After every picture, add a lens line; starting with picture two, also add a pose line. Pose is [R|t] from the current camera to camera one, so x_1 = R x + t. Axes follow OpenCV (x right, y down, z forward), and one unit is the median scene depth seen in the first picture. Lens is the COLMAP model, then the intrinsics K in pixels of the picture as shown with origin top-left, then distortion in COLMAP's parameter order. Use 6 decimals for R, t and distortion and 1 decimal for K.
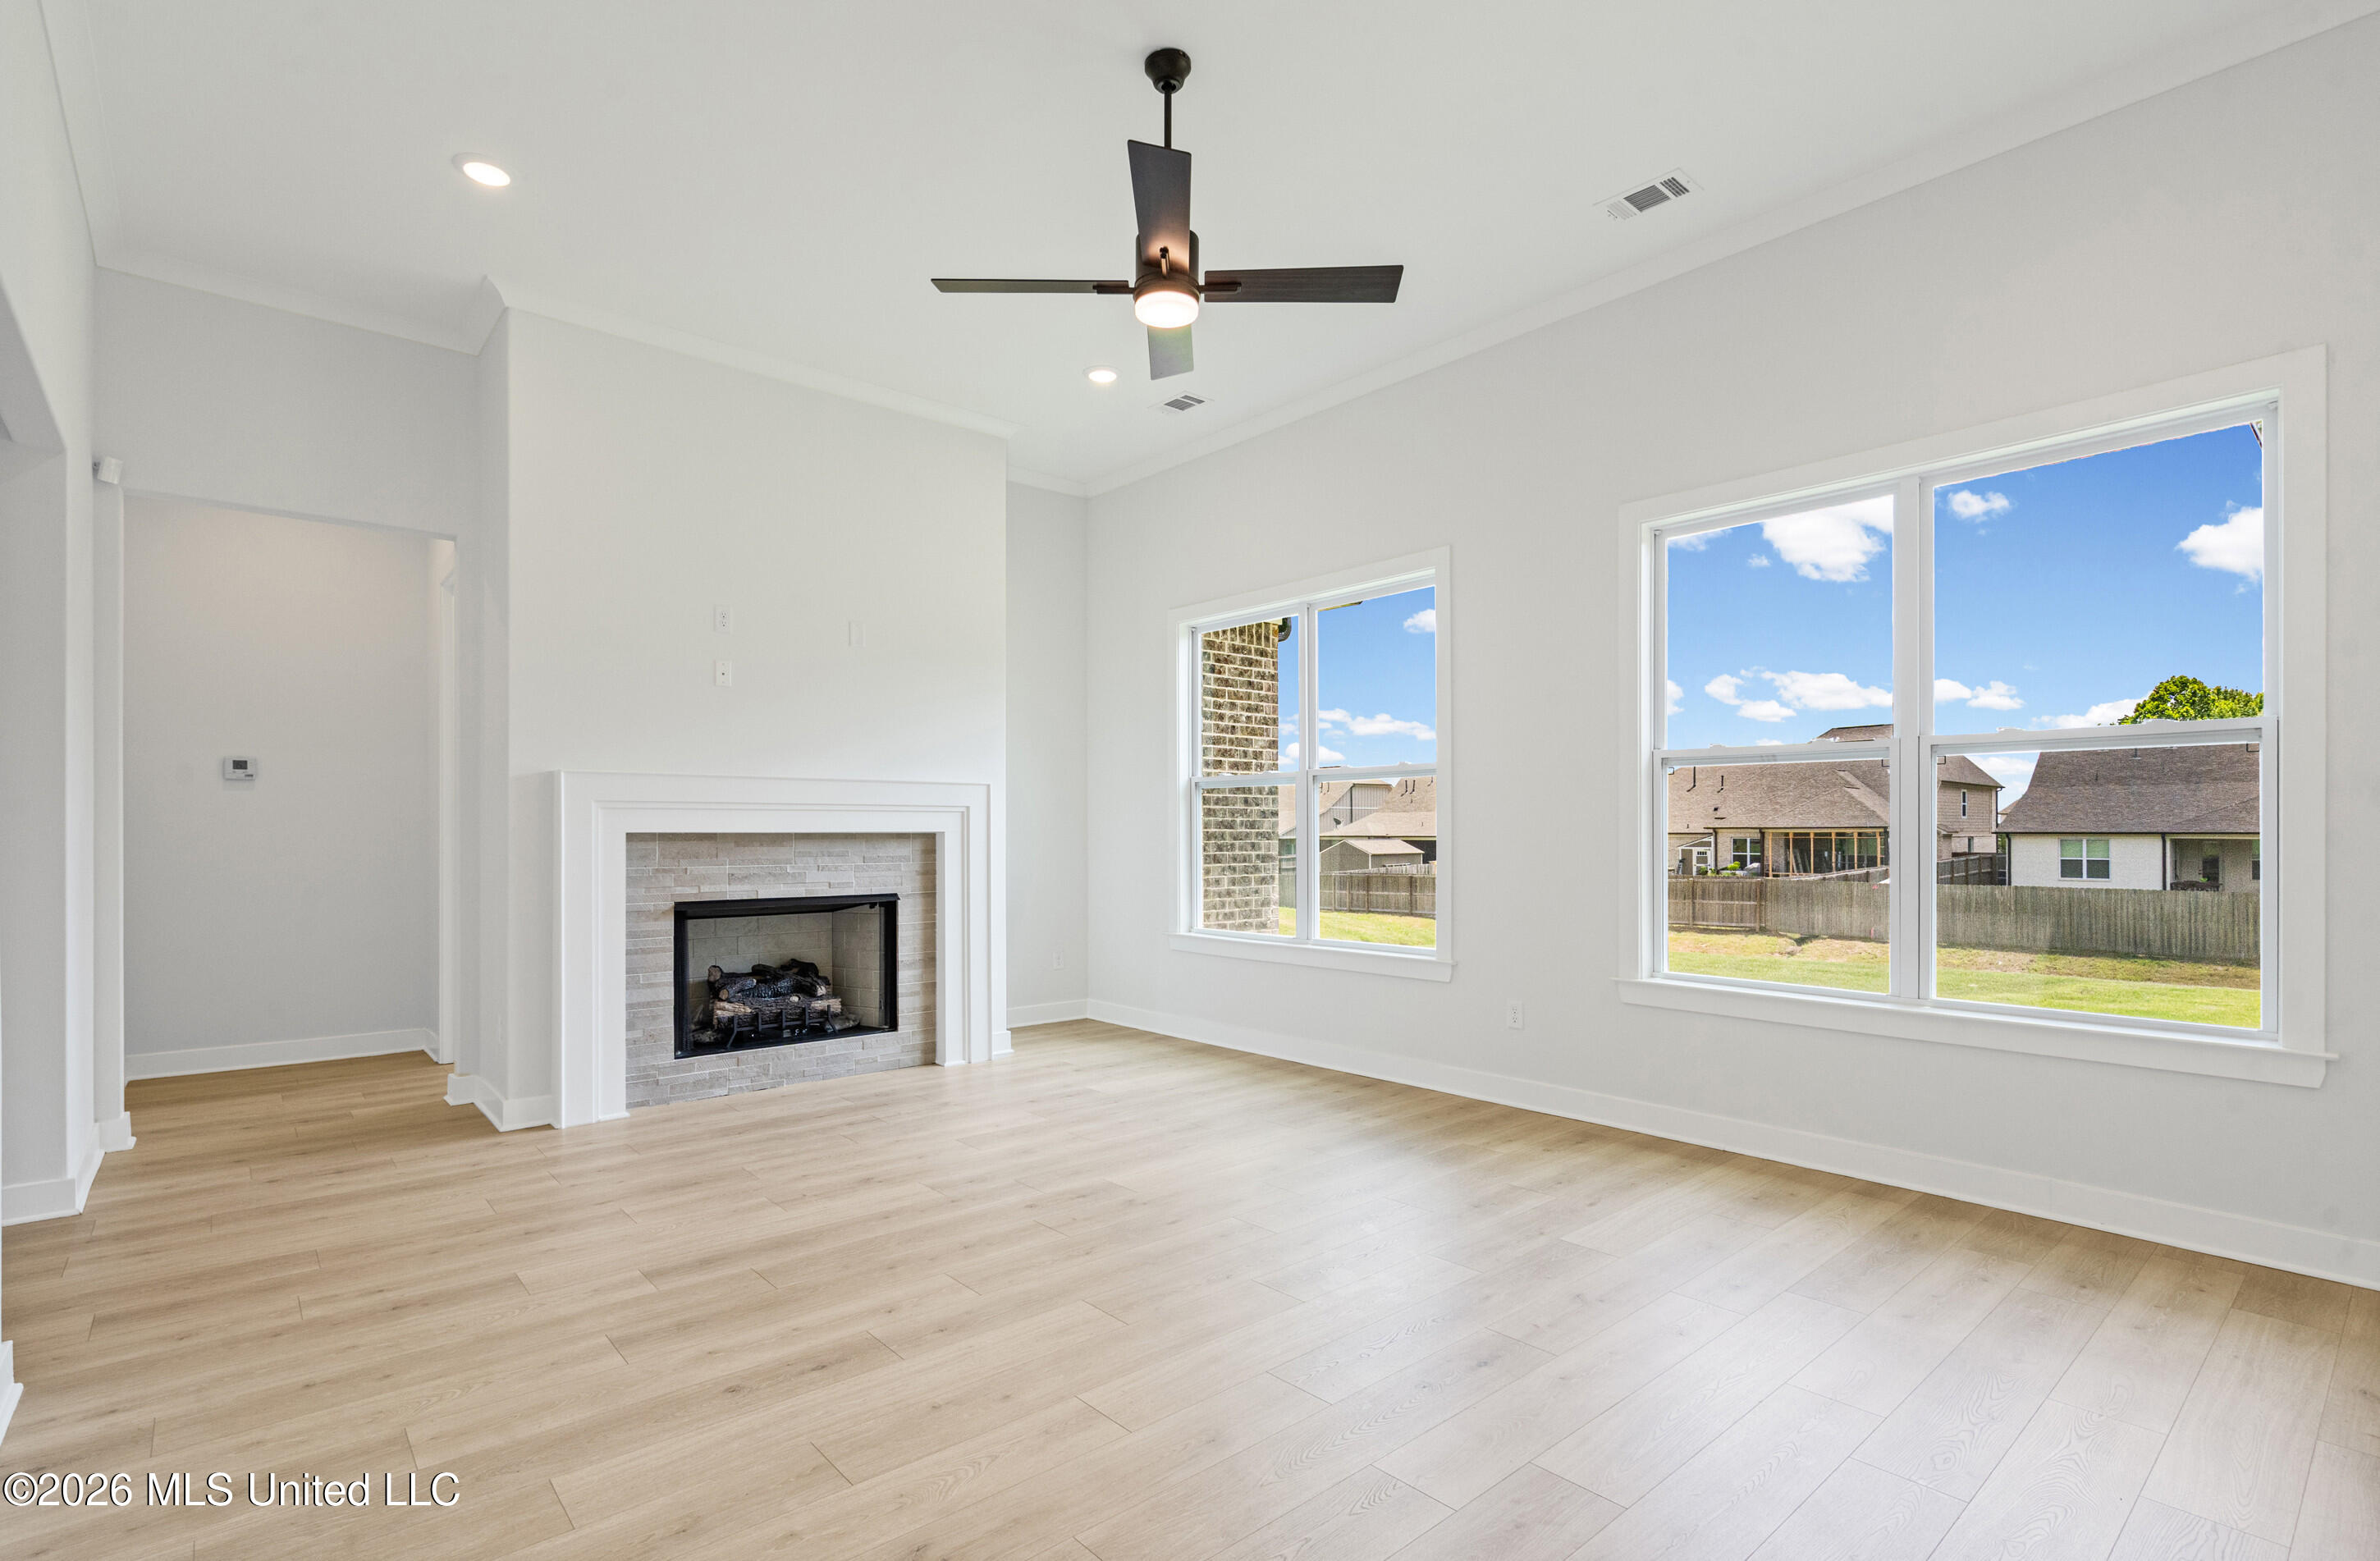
lens RADIAL K [[1096.3, 0, 1185.8], [0, 1096.3, 815.8], [0, 0, 1]] dist [-0.004643, 0.000171]
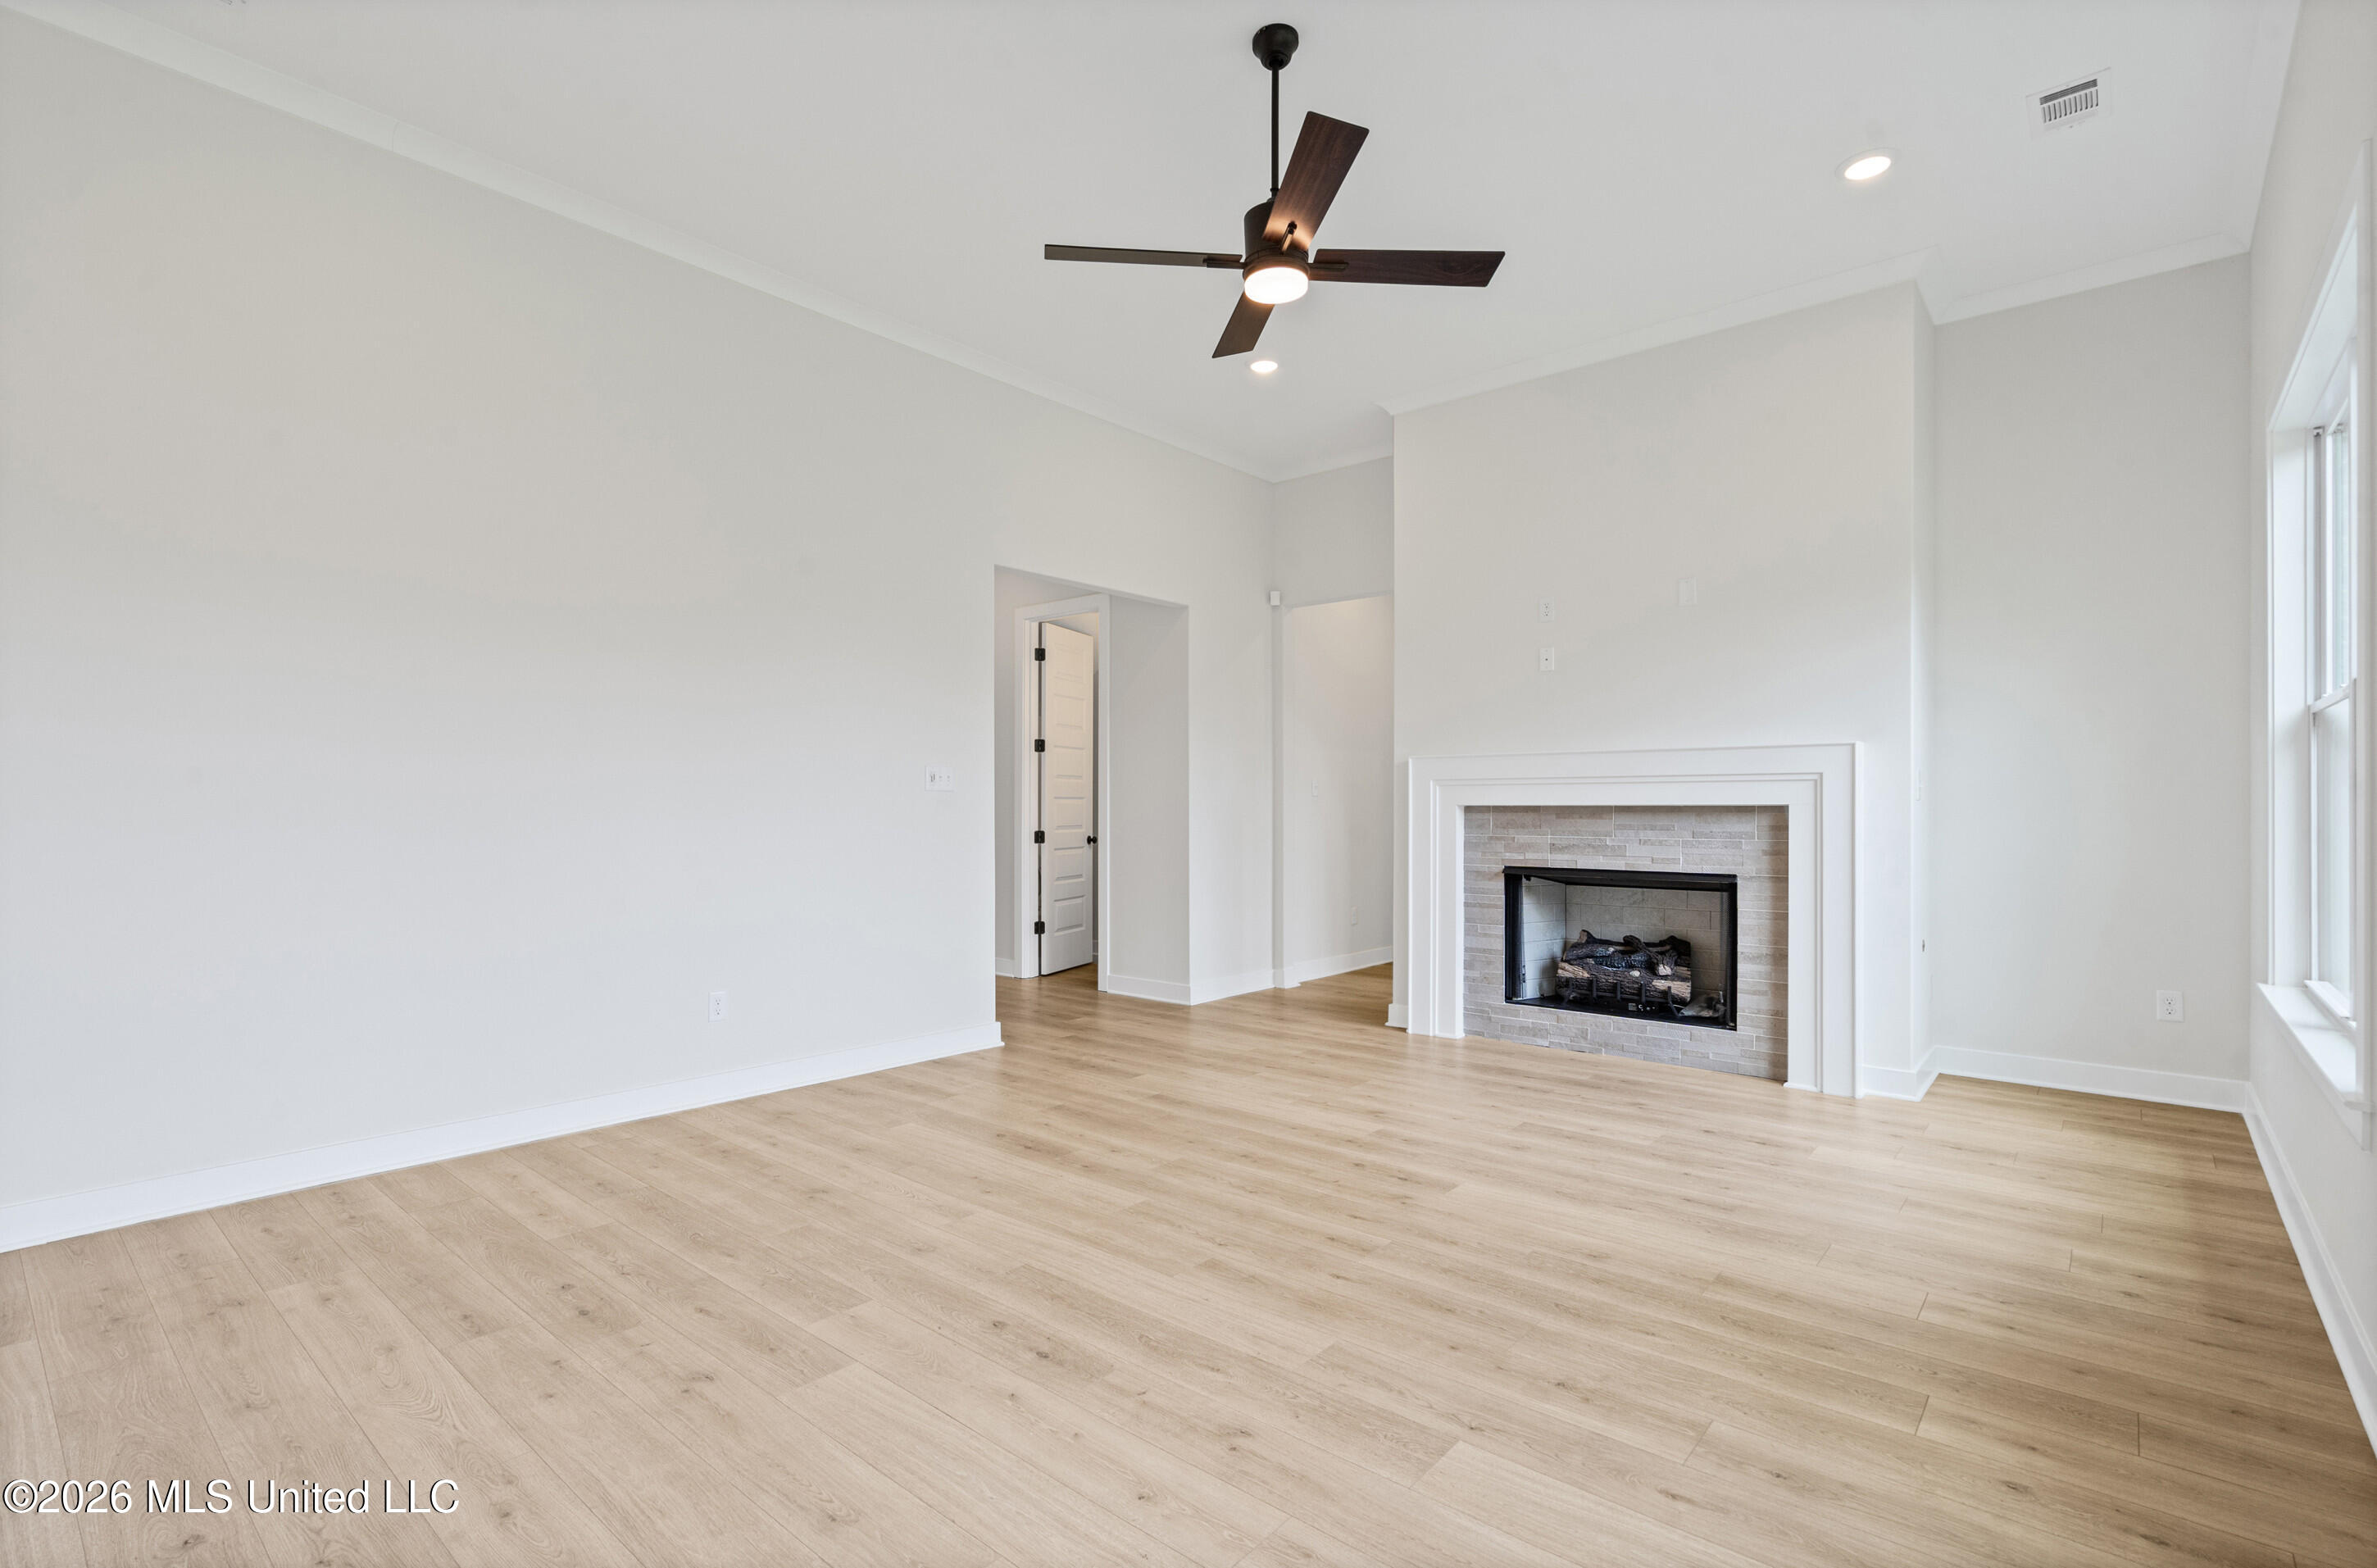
lens RADIAL K [[1116.7, 0, 1188.5], [0, 1116.7, 784.0], [0, 0, 1]] dist [-0.002669, 0.000532]
pose [[0.147542, -0.018457, -0.988884, 0.636515], [0.014912, 0.999754, -0.016436, 0.007051], [0.988943, -0.012321, 0.147781, 0.492761]]
